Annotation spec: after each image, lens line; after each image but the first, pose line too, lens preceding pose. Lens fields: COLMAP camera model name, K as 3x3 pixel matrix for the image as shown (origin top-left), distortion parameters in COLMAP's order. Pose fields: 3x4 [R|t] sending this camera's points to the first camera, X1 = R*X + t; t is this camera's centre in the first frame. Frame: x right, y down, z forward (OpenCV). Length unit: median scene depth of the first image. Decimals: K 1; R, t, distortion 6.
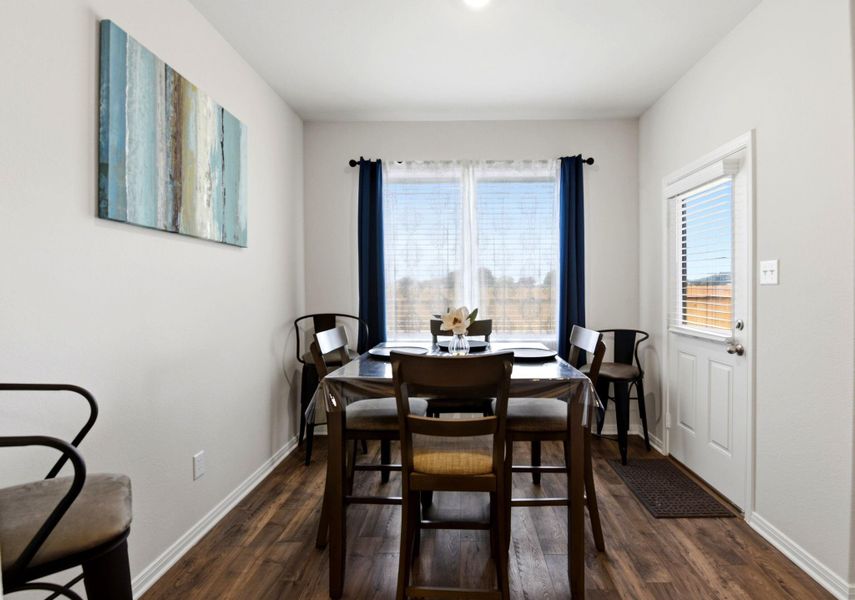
lens RADIAL K [[413.6, 0, 462.4], [0, 413.6, 289.2], [0, 0, 1]] dist [0.020516, -0.003001]
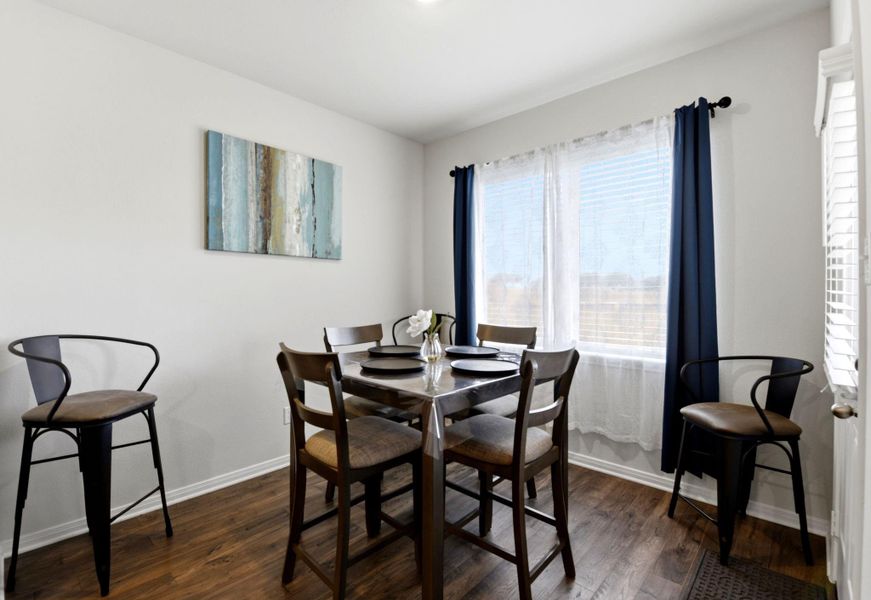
lens RADIAL K [[407.7, 0, 425.1], [0, 407.7, 300.0], [0, 0, 1]] dist [0.004996, -0.000688]
pose [[0.730090, 0.017864, -0.683117, 0.687907], [-0.001215, 0.999691, 0.024844, -0.006675], [0.683350, -0.017308, 0.729886, 0.299020]]
